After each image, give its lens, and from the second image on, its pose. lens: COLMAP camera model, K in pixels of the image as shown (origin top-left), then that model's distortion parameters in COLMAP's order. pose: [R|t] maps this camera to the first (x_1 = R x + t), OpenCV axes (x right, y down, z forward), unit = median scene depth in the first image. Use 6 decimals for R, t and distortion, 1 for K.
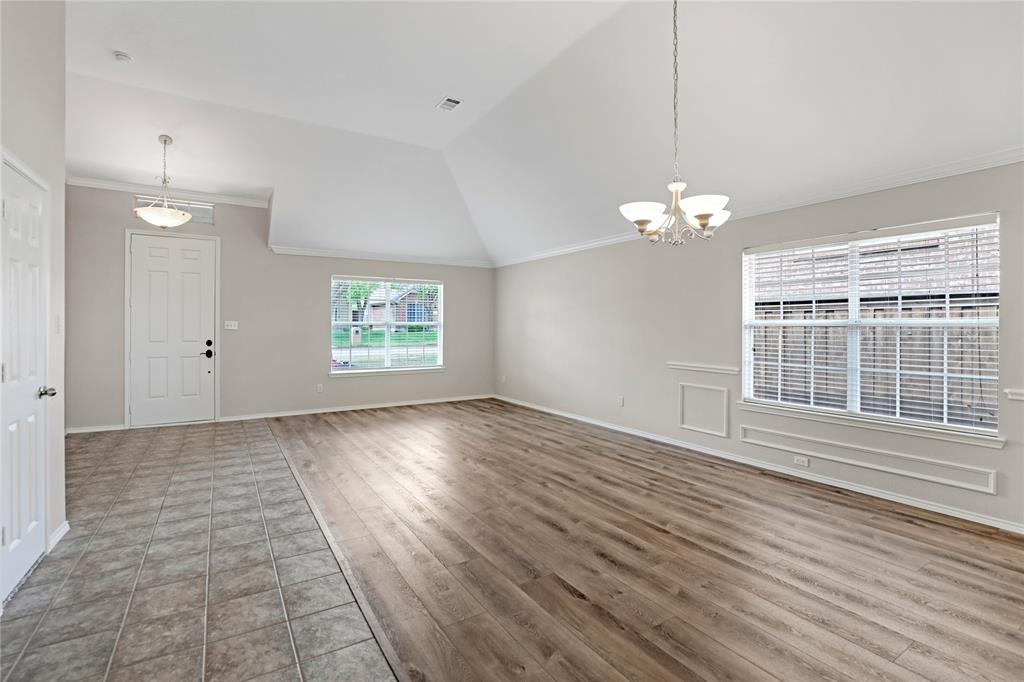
lens RADIAL K [[471.0, 0, 525.5], [0, 471.0, 338.6], [0, 0, 1]] dist [-0.028825, 0.000184]
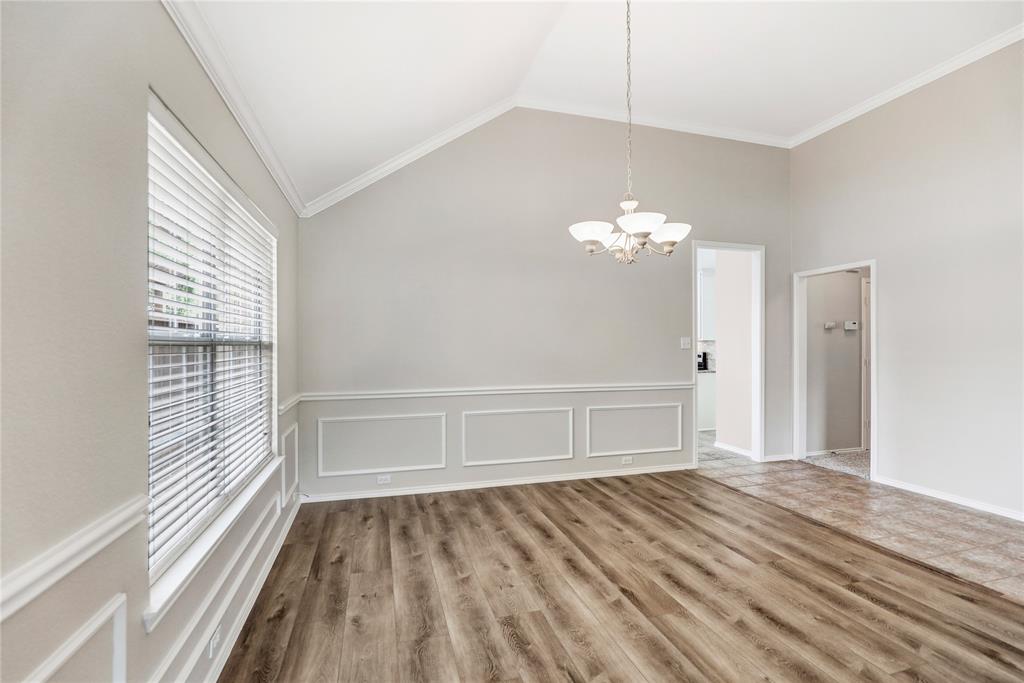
lens RADIAL K [[470.4, 0, 510.2], [0, 470.4, 337.9], [0, 0, 1]] dist [-0.019645, 0.000286]
pose [[-0.952338, 0.003244, 0.305028, 0.228522], [0.006599, 0.999929, 0.009970, -0.055870], [-0.304974, 0.011508, -0.952291, 1.809257]]
